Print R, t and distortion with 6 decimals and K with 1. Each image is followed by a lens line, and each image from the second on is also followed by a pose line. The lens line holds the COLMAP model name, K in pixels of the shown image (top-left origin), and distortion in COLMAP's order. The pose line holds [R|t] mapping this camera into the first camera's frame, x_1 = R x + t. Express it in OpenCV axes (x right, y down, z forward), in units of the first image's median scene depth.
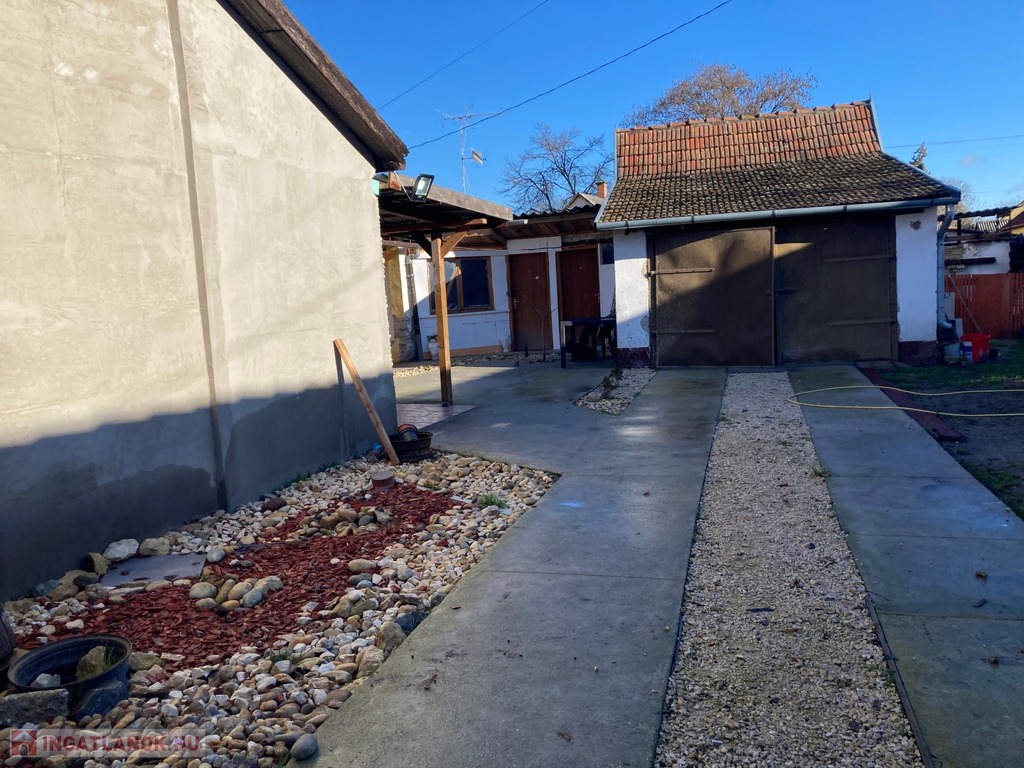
lens RADIAL K [[837.1, 0, 512.0], [0, 837.1, 384.0], [0, 0, 1]] dist [0.000698, -0.001529]
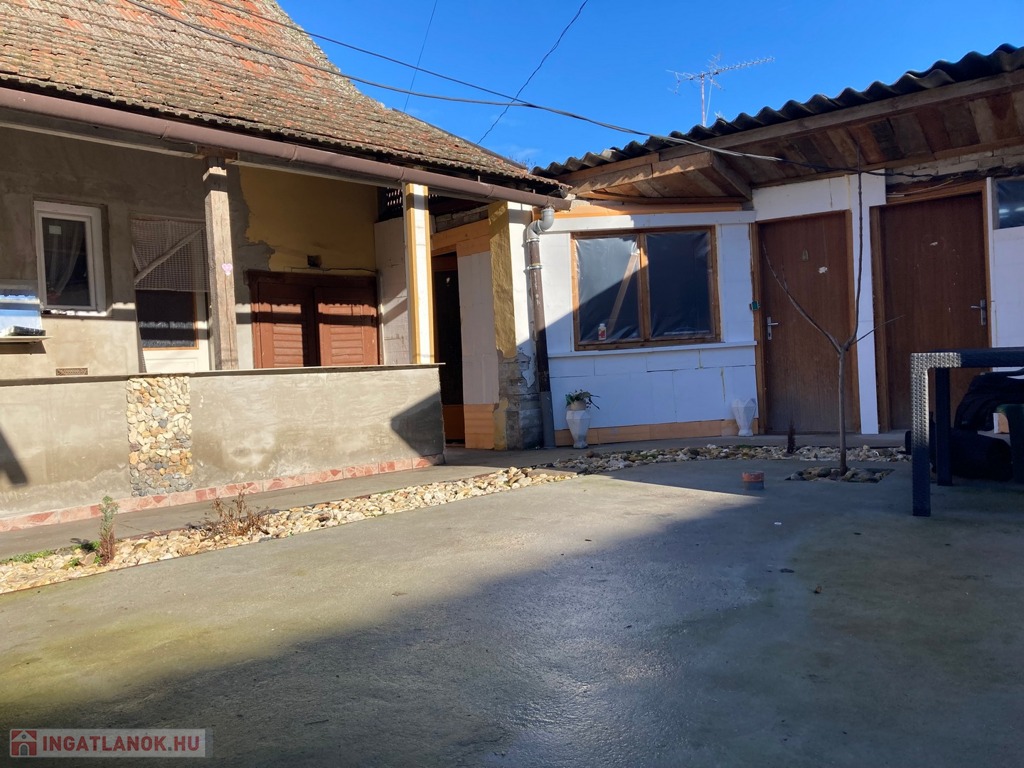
lens RADIAL K [[813.0, 0, 483.4], [0, 813.0, 386.7], [0, 0, 1]] dist [-0.001714, -0.007114]
pose [[0.936532, 0.017082, -0.350165, 0.013984], [-0.041547, 0.997182, -0.062473, -0.032142], [0.348111, 0.073056, 0.934602, 0.563145]]
